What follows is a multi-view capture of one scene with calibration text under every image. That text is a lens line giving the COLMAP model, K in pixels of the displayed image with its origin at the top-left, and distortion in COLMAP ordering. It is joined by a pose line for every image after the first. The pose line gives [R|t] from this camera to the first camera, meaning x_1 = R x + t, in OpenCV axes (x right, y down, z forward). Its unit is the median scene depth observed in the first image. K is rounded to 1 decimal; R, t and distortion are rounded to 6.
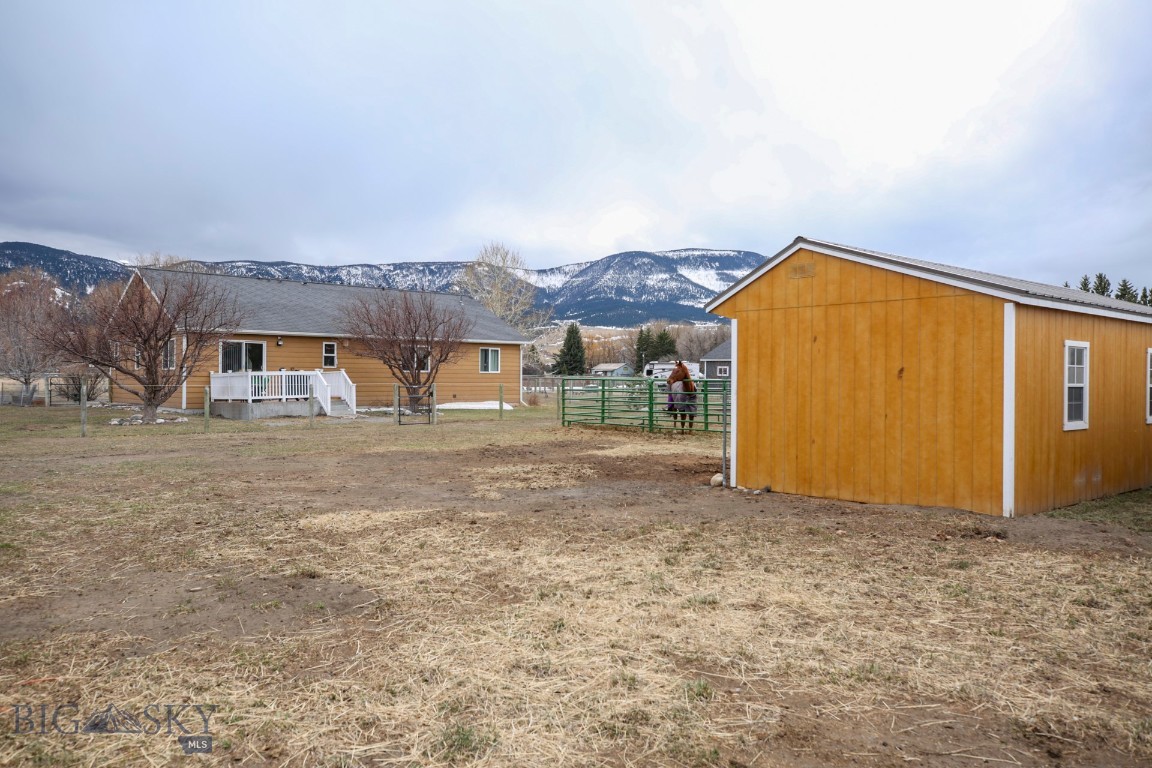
lens RADIAL K [[879.3, 0, 575.9], [0, 879.3, 385.1], [0, 0, 1]] dist [0.016793, 0.003326]
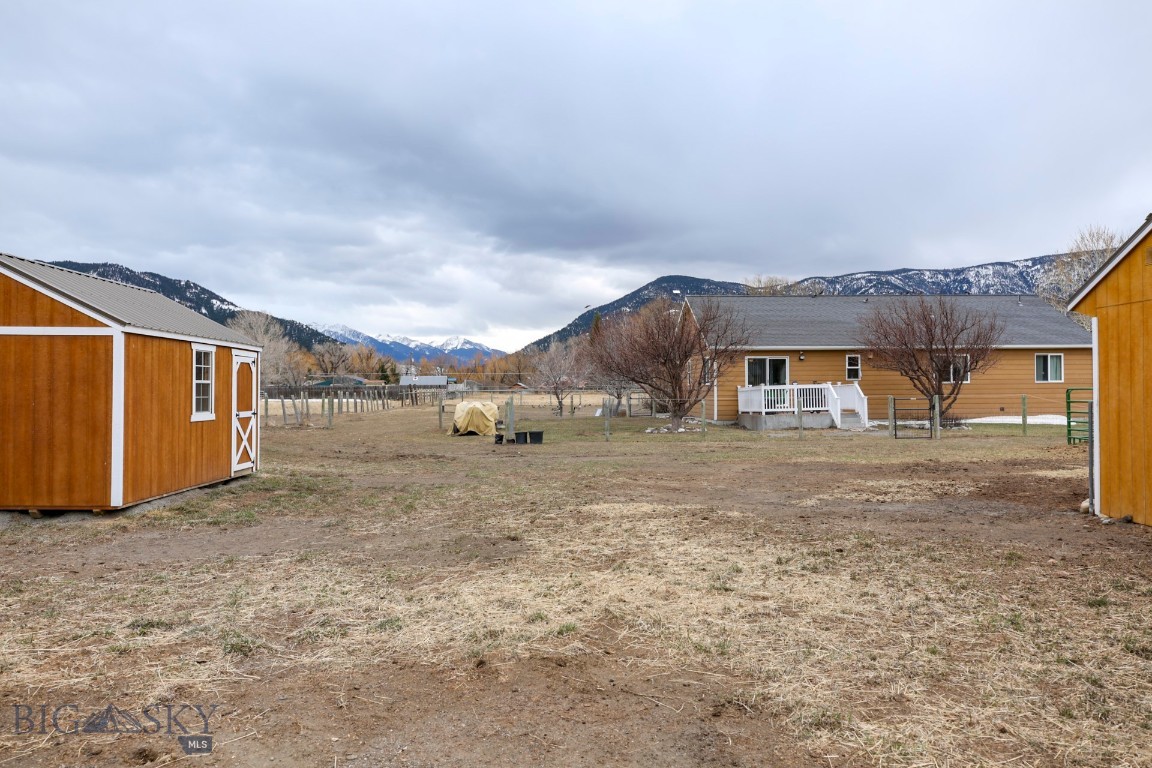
lens RADIAL K [[937.8, 0, 575.7], [0, 937.8, 384.1], [0, 0, 1]] dist [0.010926, 0.000042]
pose [[0.756595, -0.016442, -0.653677, 0.191522], [0.006569, 0.999824, -0.017546, 0.001143], [0.653850, 0.008981, 0.756571, -0.007802]]
